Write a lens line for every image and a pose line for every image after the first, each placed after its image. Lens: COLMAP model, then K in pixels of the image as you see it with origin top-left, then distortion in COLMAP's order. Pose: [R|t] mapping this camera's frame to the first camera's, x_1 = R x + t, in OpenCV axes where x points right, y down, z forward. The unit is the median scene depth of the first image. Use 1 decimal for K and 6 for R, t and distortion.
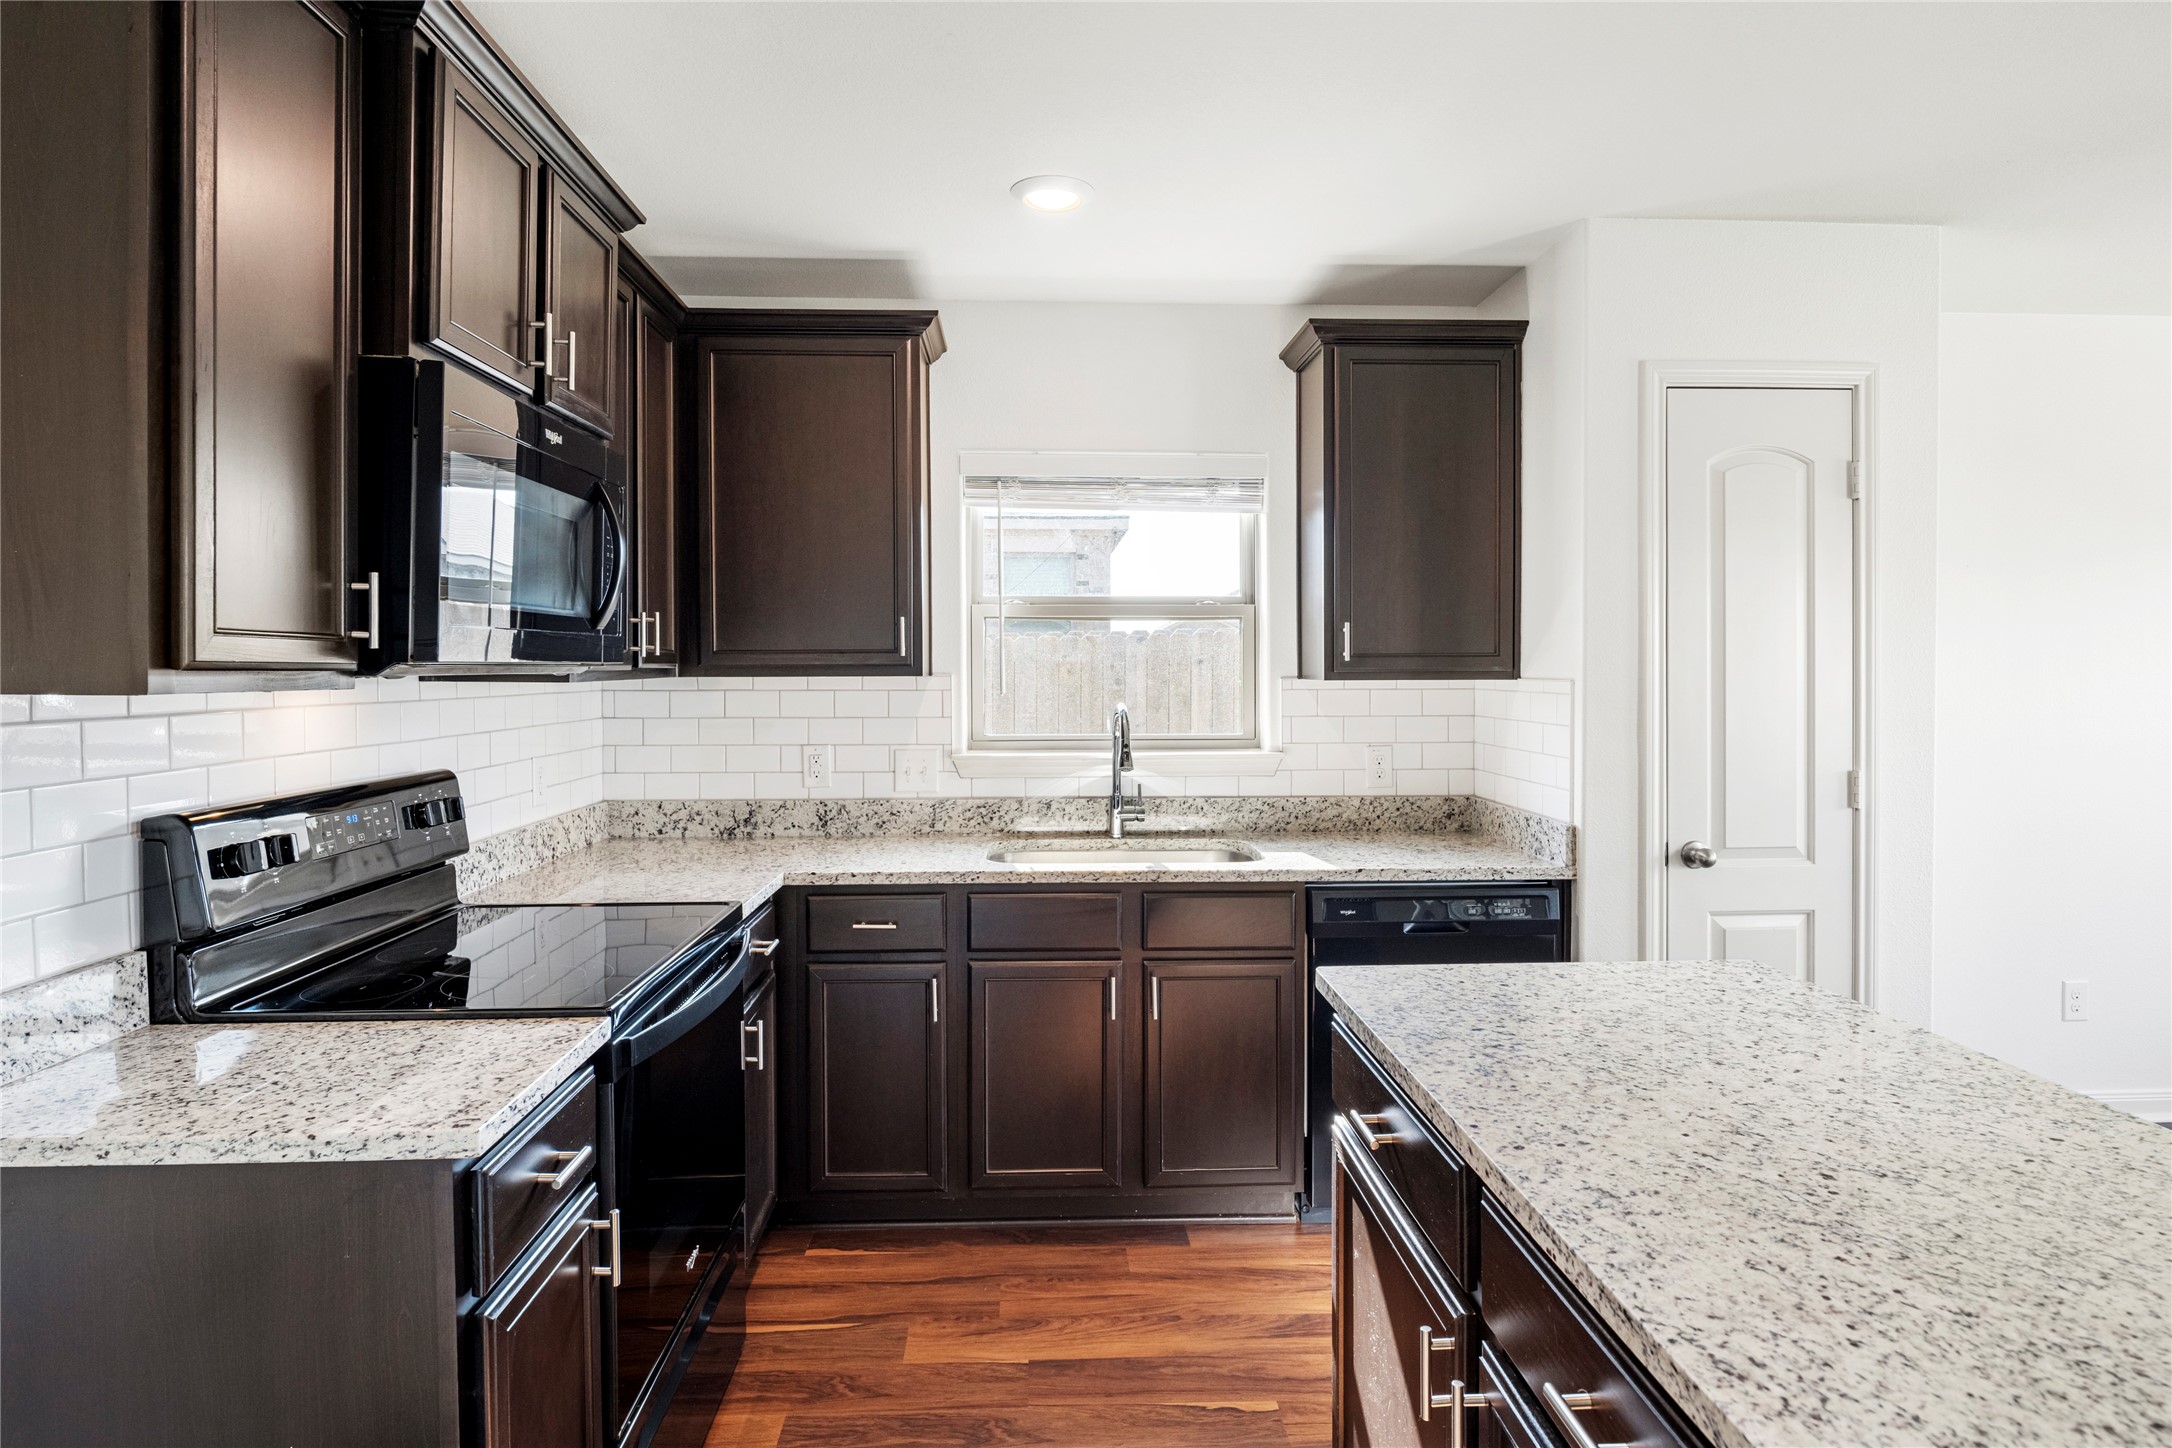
lens RADIAL K [[1183.6, 0, 1076.6], [0, 1183.6, 674.4], [0, 0, 1]] dist [0.000319, -0.000335]
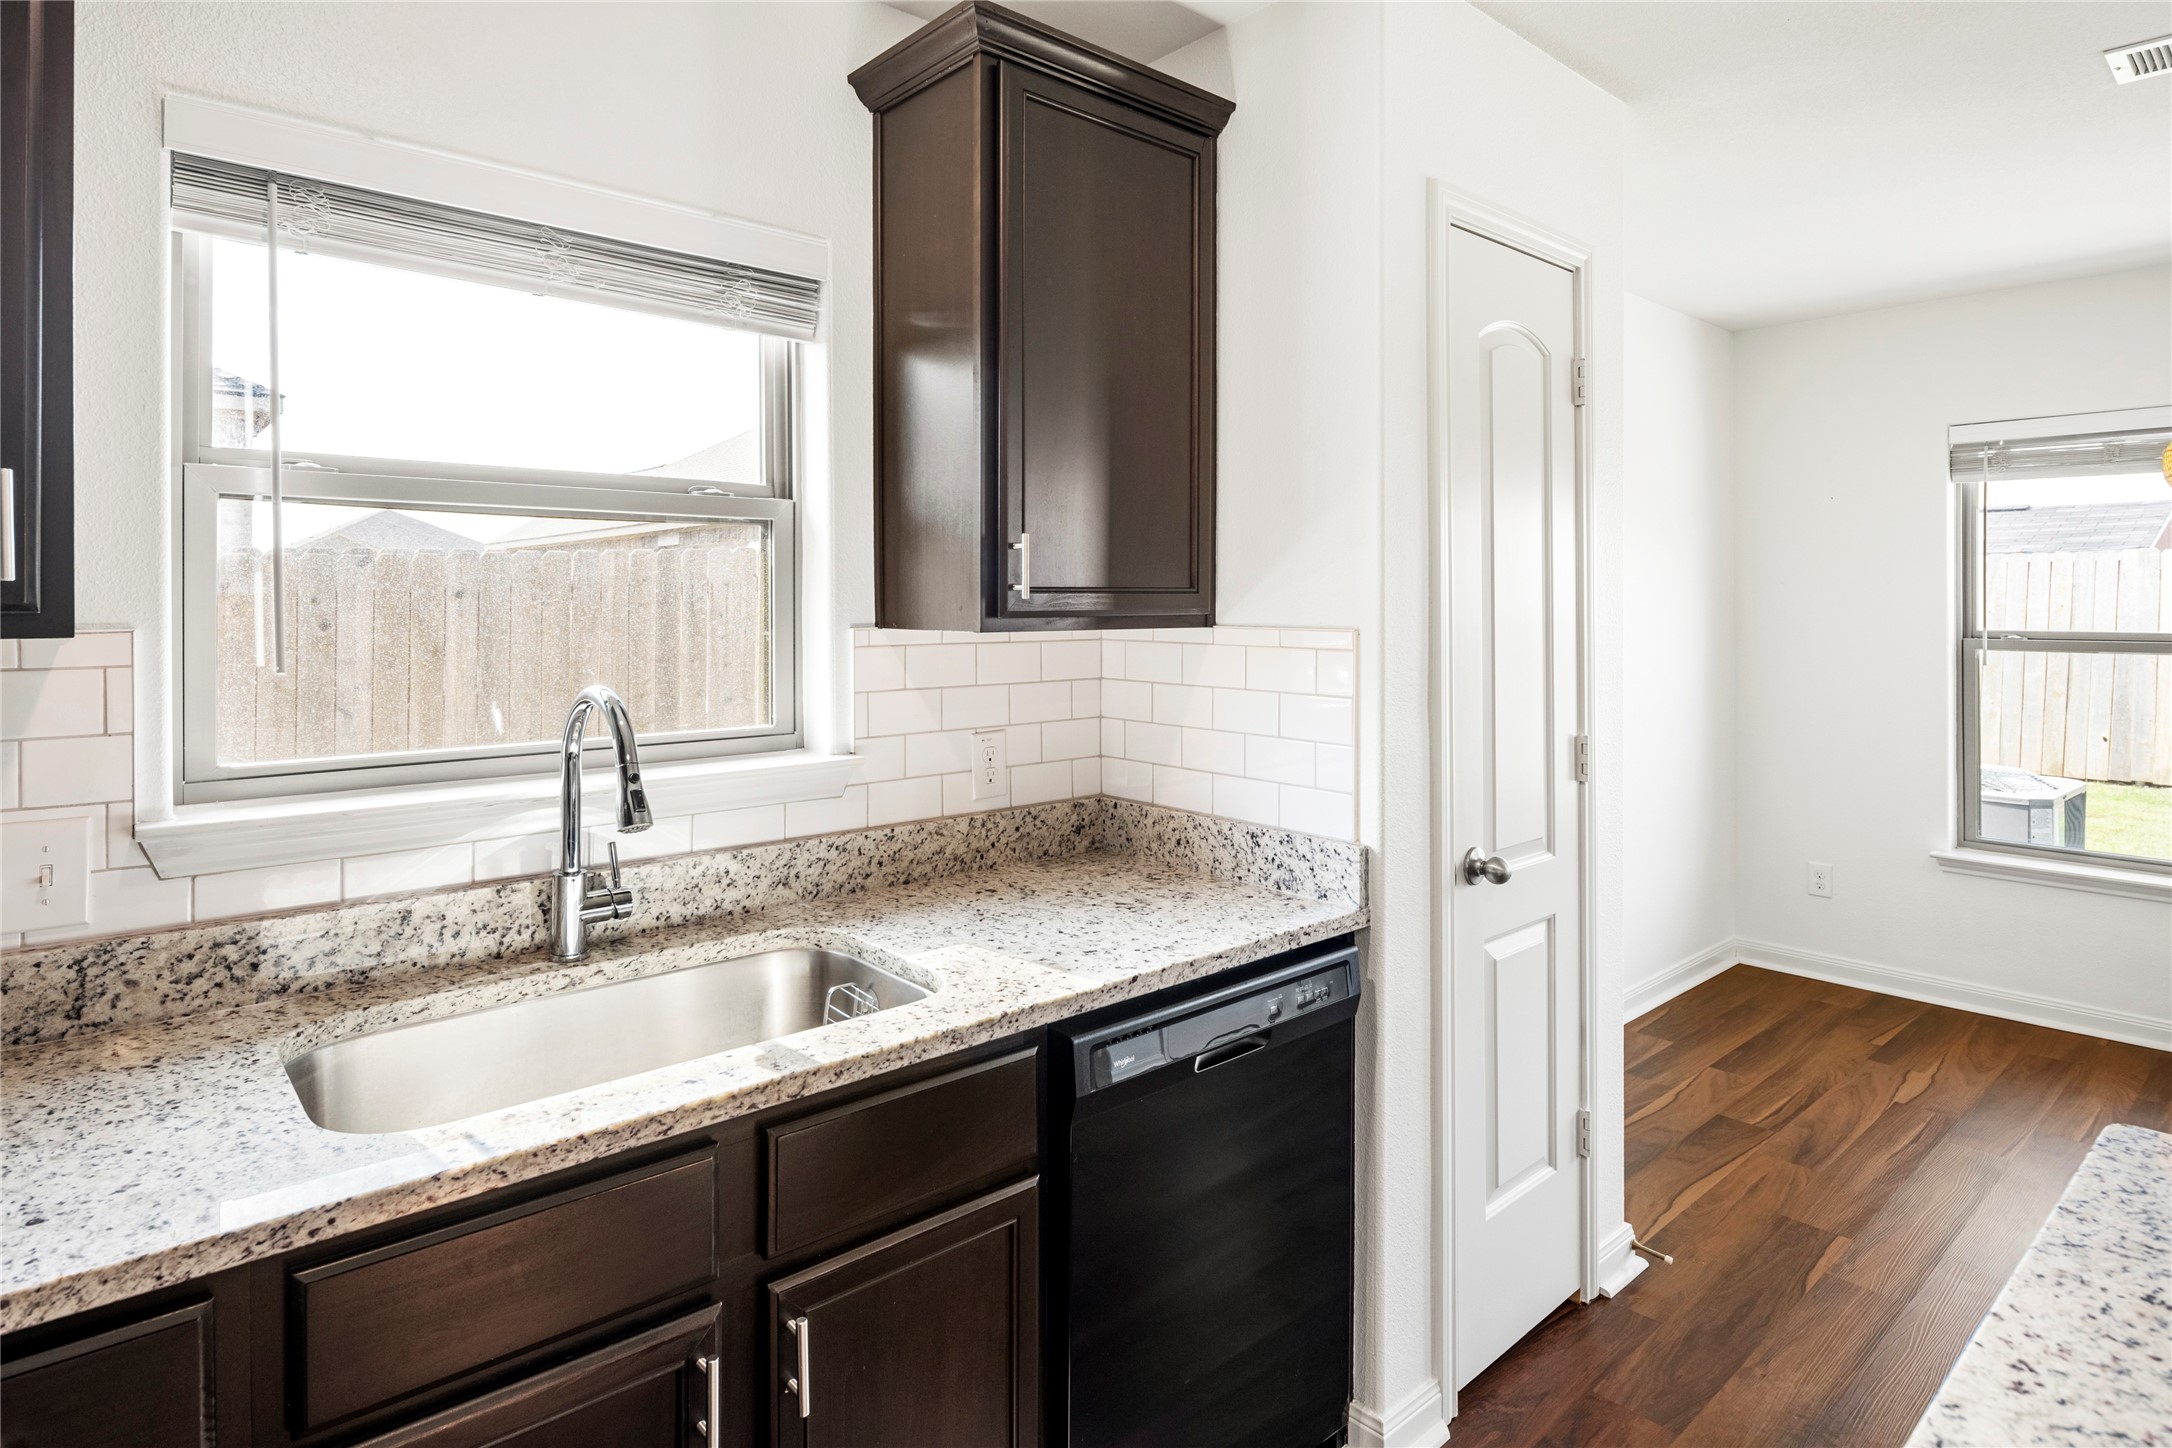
lens RADIAL K [[1183.6, 0, 1070.6], [0, 1183.6, 598.0], [0, 0, 1]] dist [0.000319, -0.000335]
pose [[0.780853, 0.003593, 0.624704, -0.108981], [0.001077, 0.999974, -0.007098, -0.007107], [-0.624714, 0.006215, 0.780829, 0.480219]]
